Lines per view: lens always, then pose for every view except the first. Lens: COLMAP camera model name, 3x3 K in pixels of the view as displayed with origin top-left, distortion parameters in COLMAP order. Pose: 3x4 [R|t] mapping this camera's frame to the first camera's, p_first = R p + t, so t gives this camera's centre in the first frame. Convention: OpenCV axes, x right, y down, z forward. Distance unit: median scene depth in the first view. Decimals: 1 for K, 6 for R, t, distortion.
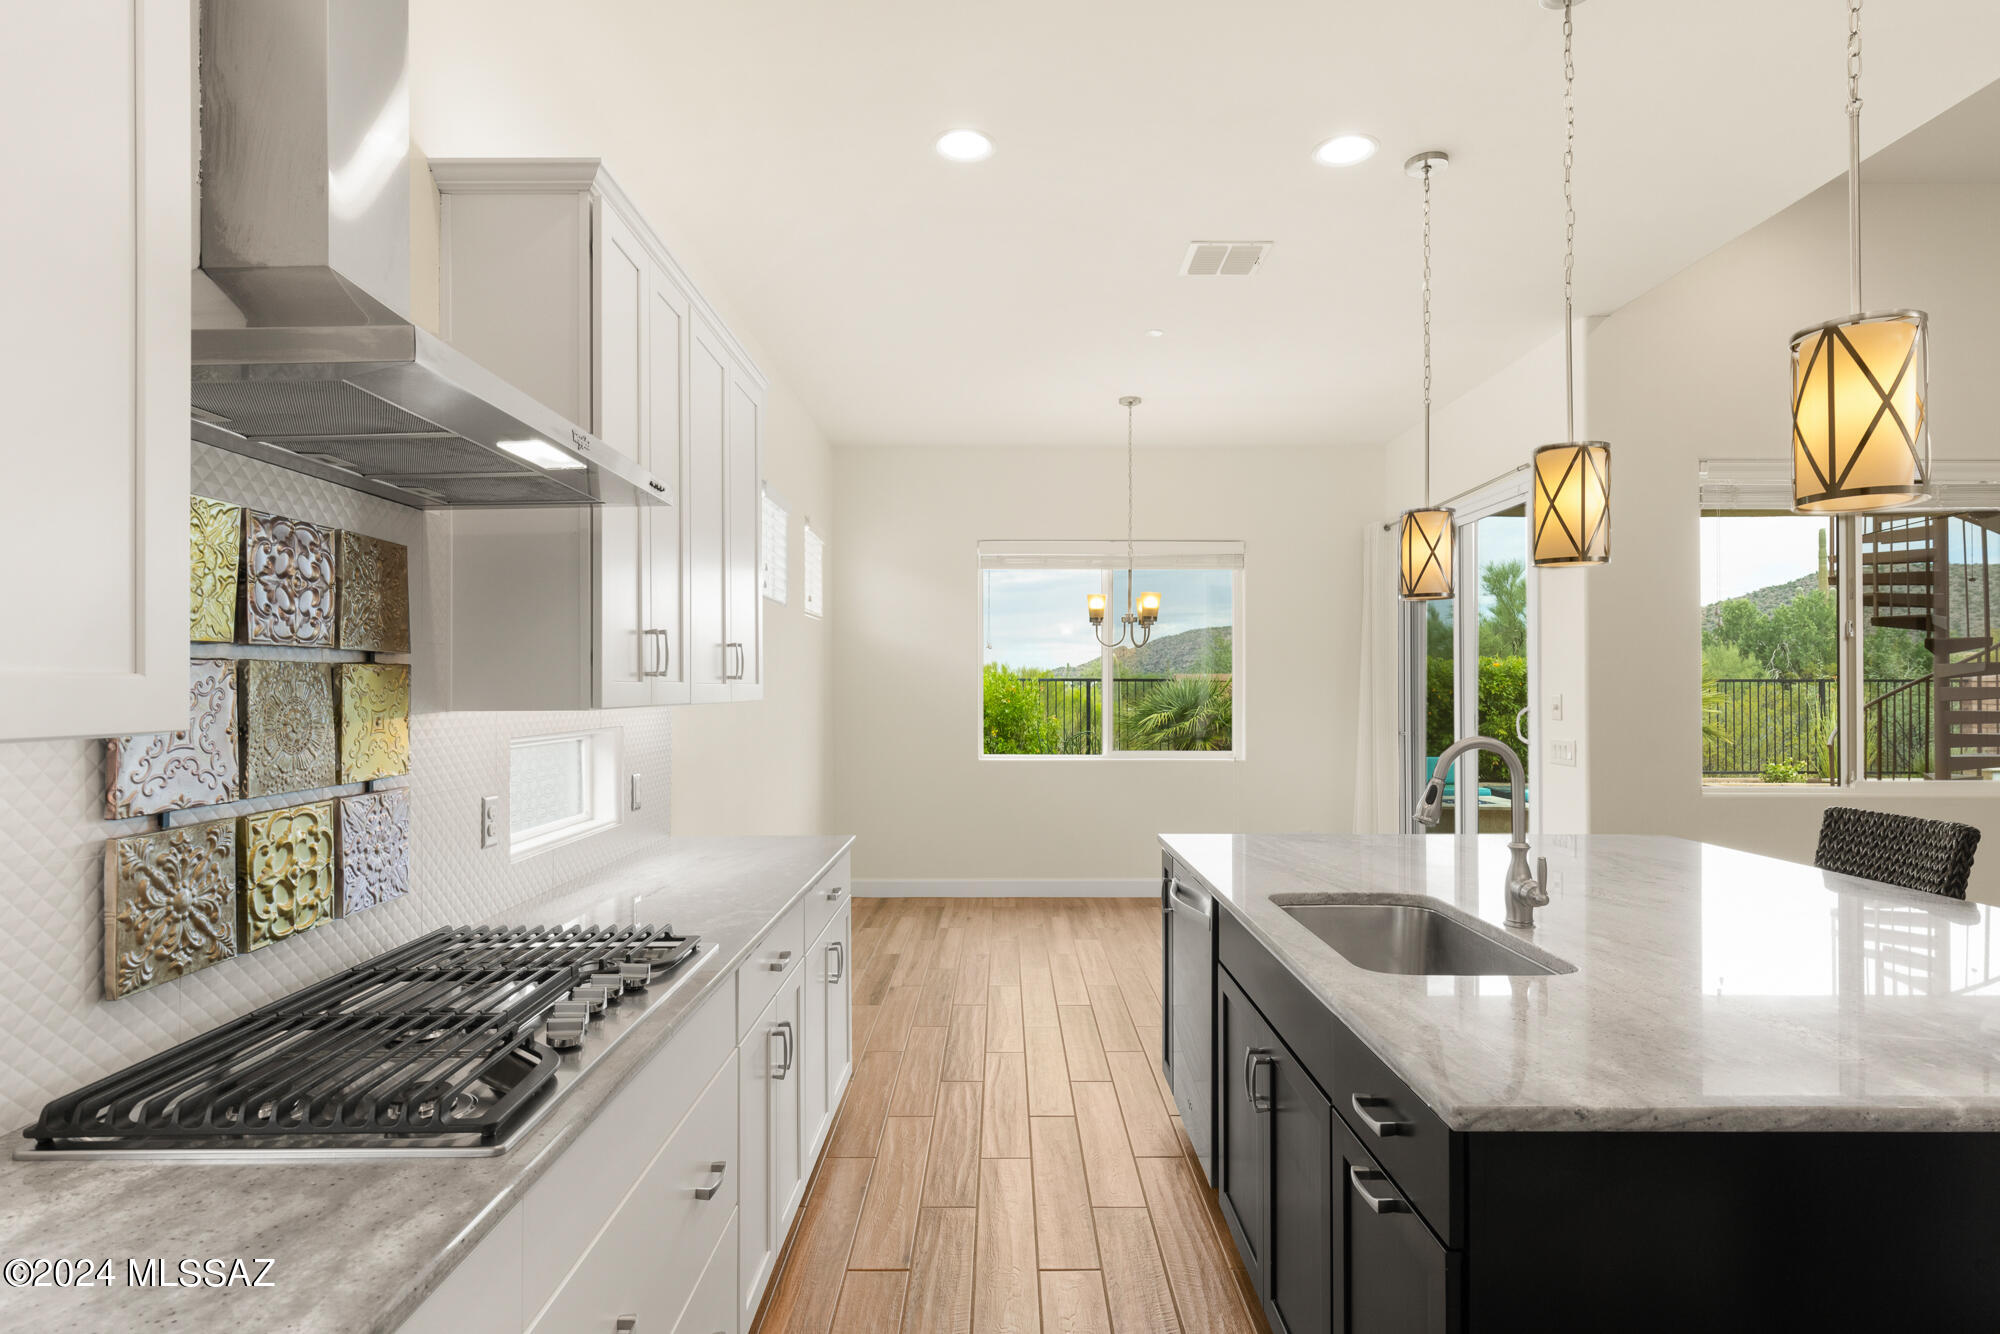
lens RADIAL K [[1042.2, 0, 999.0], [0, 1042.2, 680.1], [0, 0, 1]] dist [-0.000420, 0.000023]
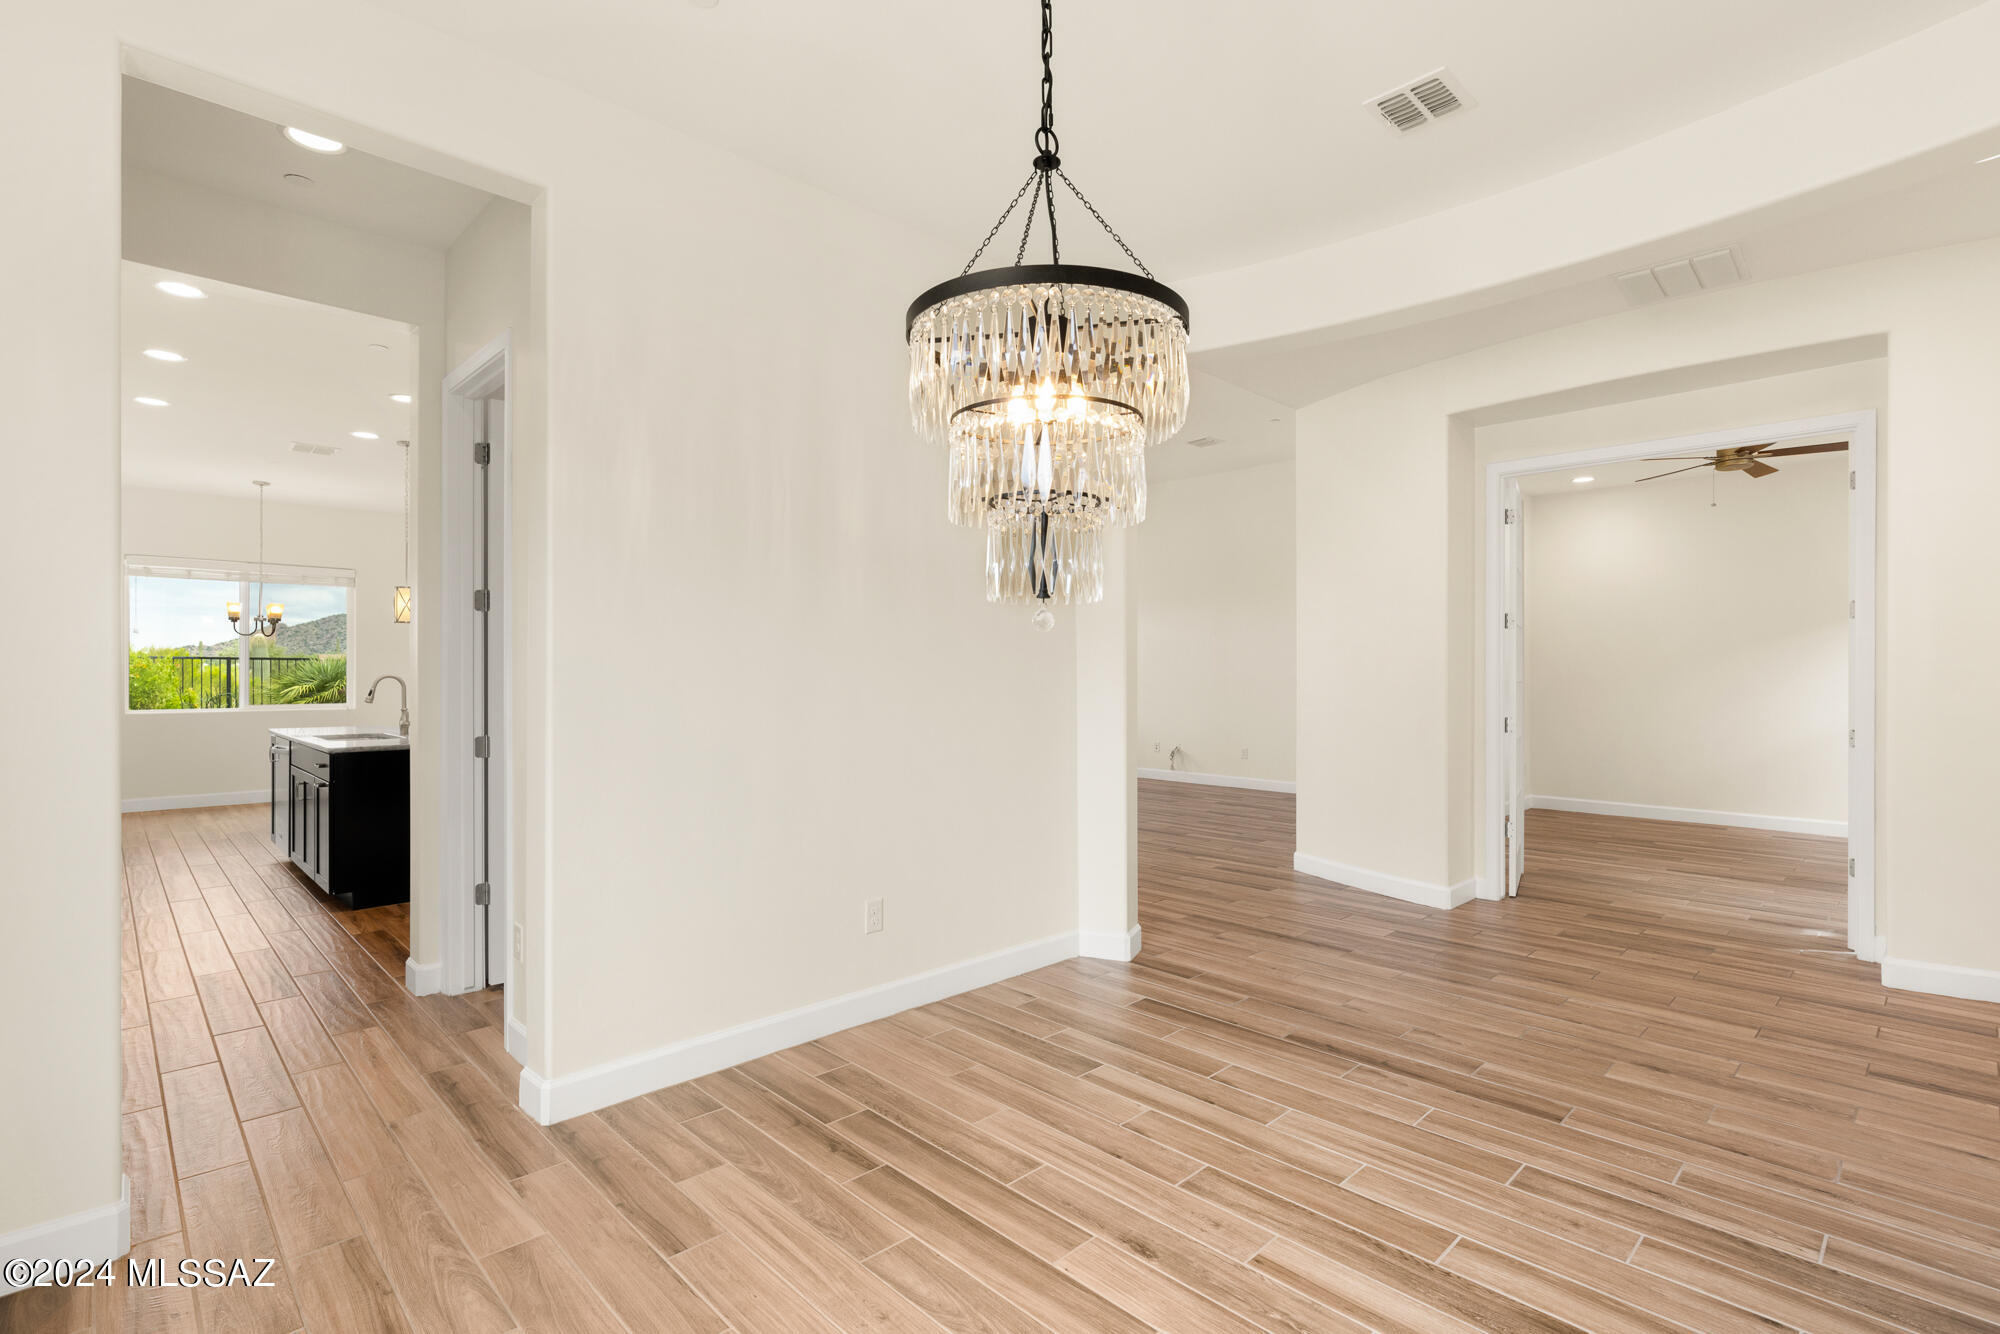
lens RADIAL K [[927.1, 0, 976.5], [0, 927.1, 675.8], [0, 0, 1]] dist [0.003538, -0.000088]
pose [[0.722961, -0.001282, 0.690887, -0.031436], [-0.007494, 0.999925, 0.009698, 0.003305], [-0.690848, -0.012189, 0.722898, -0.375427]]
